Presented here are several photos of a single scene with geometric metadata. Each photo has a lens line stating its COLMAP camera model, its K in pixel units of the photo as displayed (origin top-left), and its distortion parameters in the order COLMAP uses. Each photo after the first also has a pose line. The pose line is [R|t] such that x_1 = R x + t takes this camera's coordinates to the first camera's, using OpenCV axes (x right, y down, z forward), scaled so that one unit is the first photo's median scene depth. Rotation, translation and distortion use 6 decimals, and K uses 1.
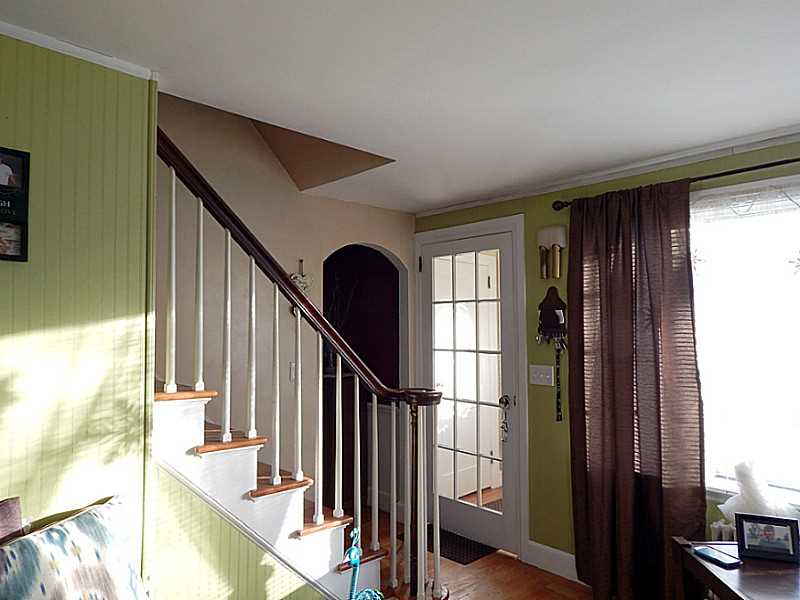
lens RADIAL K [[547.4, 0, 400.0], [0, 547.4, 300.0], [0, 0, 1]] dist [-0.000146, 0.000885]
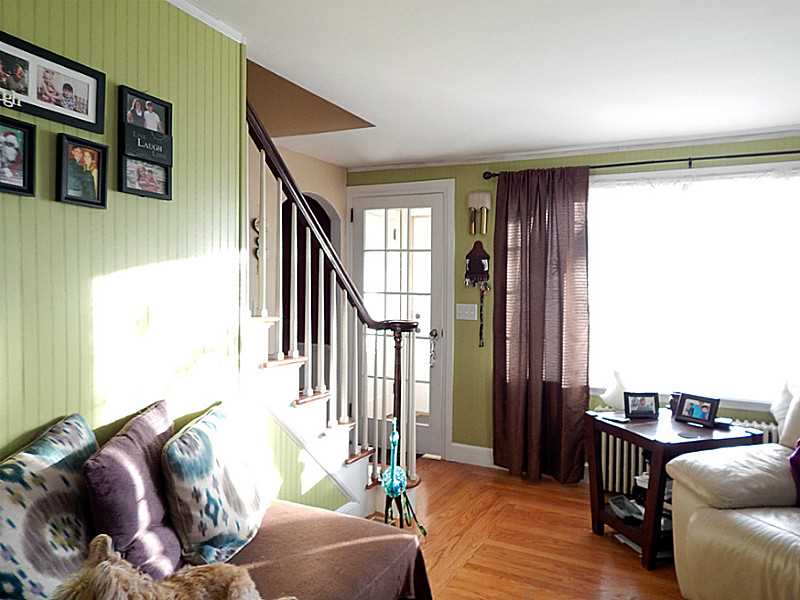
lens RADIAL K [[602.8, 0, 400.0], [0, 602.8, 300.0], [0, 0, 1]] dist [0.023739, 0.000726]
pose [[0.928746, 0.005691, 0.370673, -0.427537], [-0.034472, 0.996876, 0.071067, 0.020076], [-0.369111, -0.078781, 0.926040, -0.232159]]
